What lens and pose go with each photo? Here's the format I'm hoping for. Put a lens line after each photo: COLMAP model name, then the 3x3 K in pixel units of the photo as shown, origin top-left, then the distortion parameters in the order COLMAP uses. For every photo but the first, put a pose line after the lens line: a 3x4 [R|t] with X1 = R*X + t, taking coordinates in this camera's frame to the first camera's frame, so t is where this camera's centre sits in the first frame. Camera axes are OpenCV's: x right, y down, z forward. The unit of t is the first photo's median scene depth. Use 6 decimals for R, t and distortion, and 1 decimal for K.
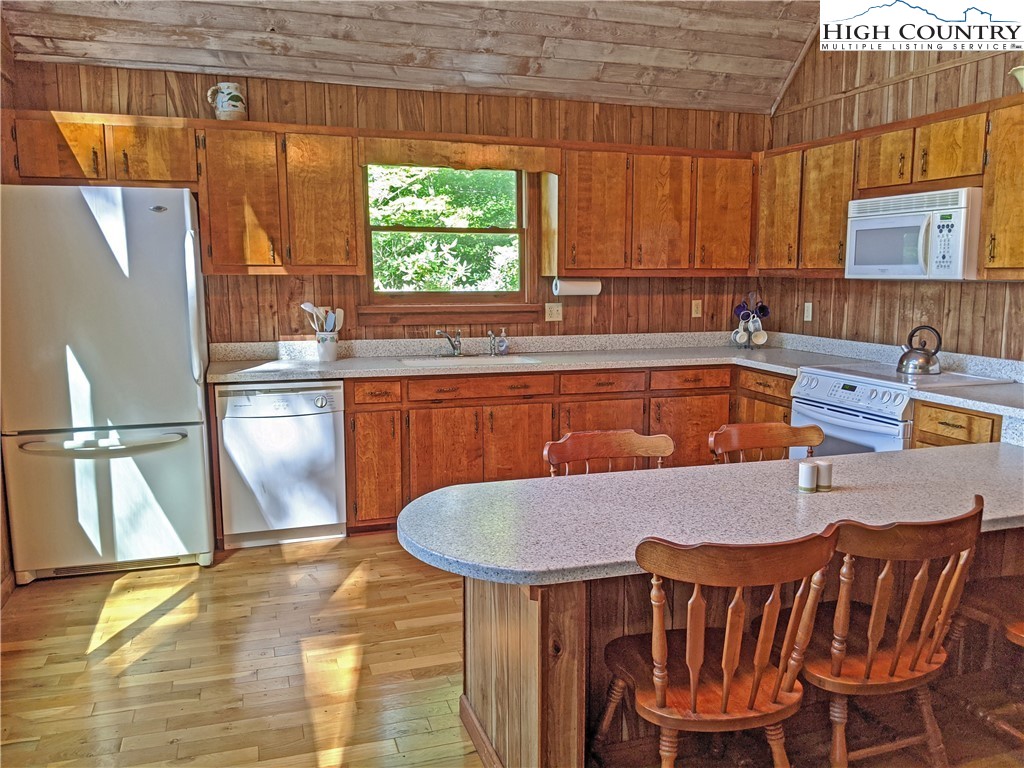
lens RADIAL K [[830.2, 0, 512.9], [0, 830.2, 393.0], [0, 0, 1]] dist [0.088277, -0.160078]
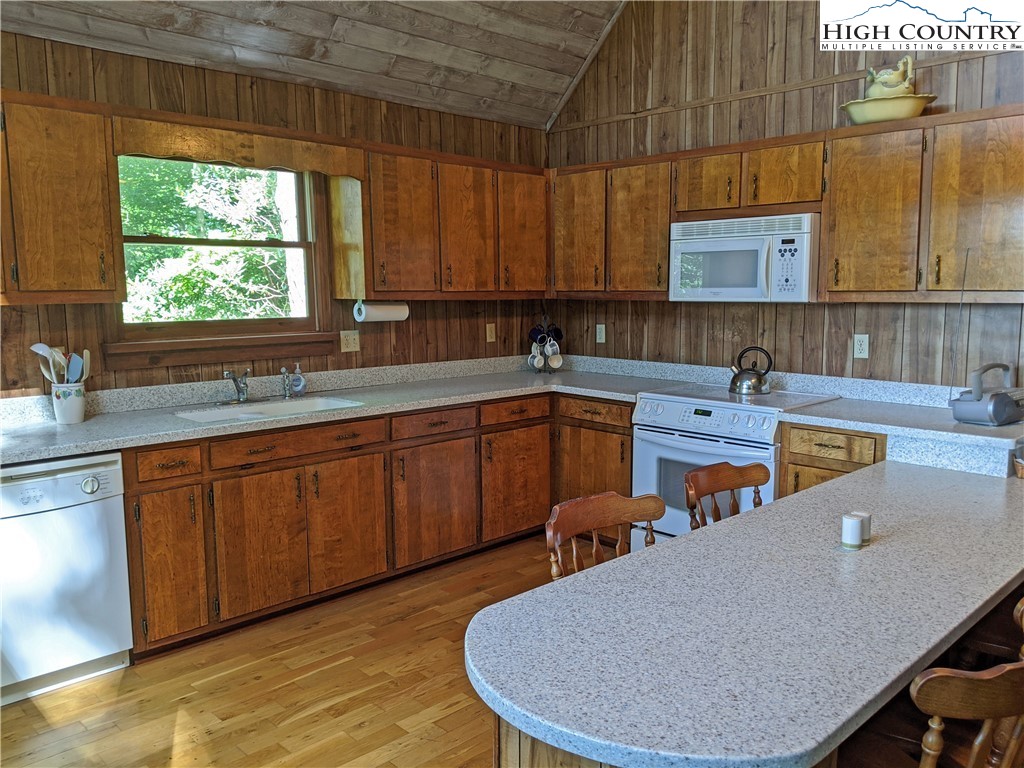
lens RADIAL K [[830.2, 0, 519.4], [0, 830.2, 387.5], [0, 0, 1]] dist [0.088277, -0.160078]
pose [[0.899542, -0.058517, 0.432897, -0.188853], [0.067587, 0.997698, -0.005578, -0.039697], [-0.431574, 0.034275, 0.901426, 0.186395]]
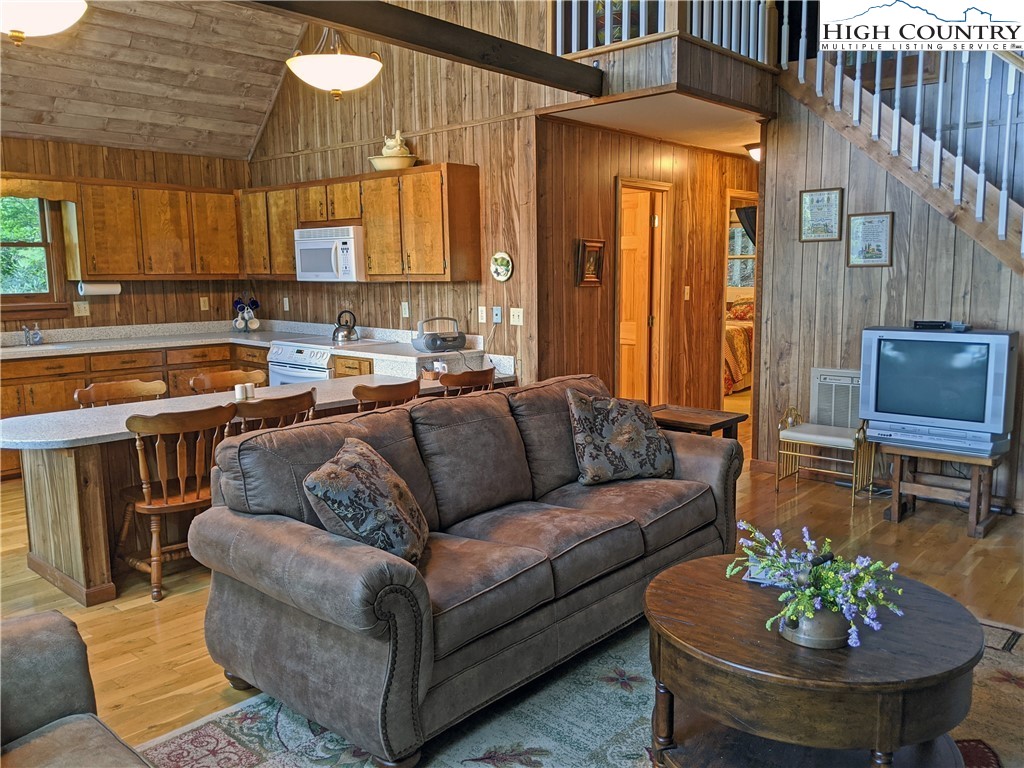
lens RADIAL K [[830.2, 0, 518.0], [0, 830.2, 378.3], [0, 0, 1]] dist [0.088277, -0.160078]
pose [[0.870158, -0.073508, 0.487259, -0.002758], [0.080147, 0.996757, 0.007243, 0.056529], [-0.486211, 0.032750, 0.873228, -0.477534]]
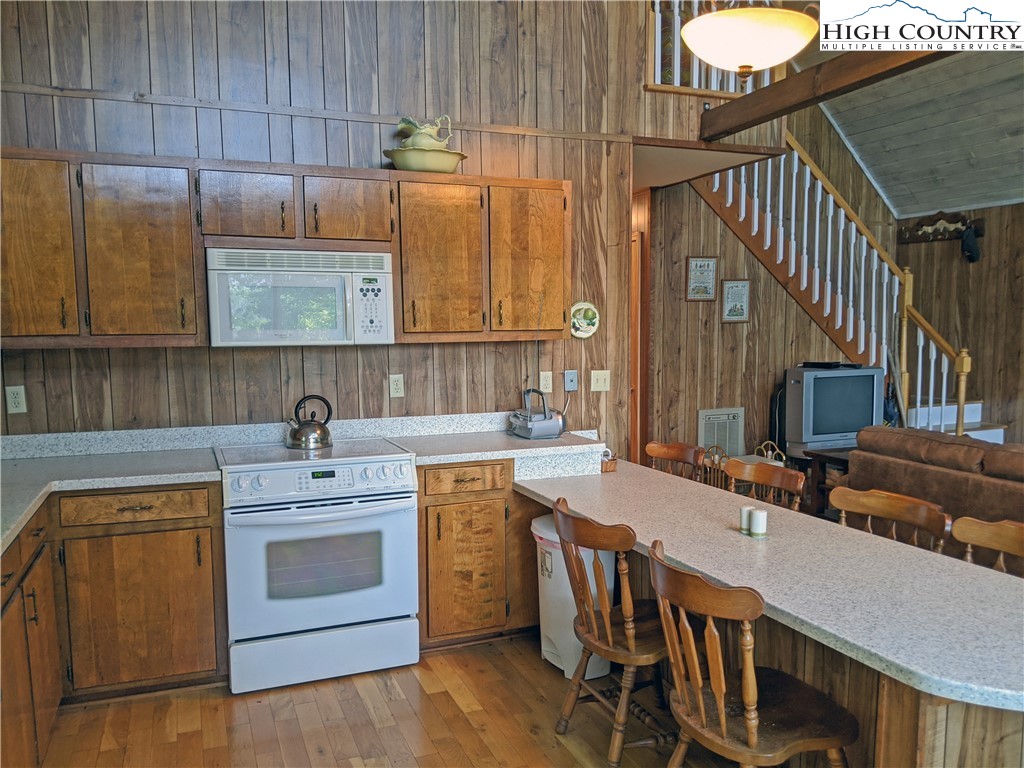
lens RADIAL K [[830.2, 0, 558.2], [0, 830.2, 395.8], [0, 0, 1]] dist [0.088277, -0.160078]
pose [[-0.087790, -0.090553, 0.992015, -0.391827], [0.149121, 0.983443, 0.102967, -0.119330], [-0.984914, 0.156969, -0.072834, 0.720449]]
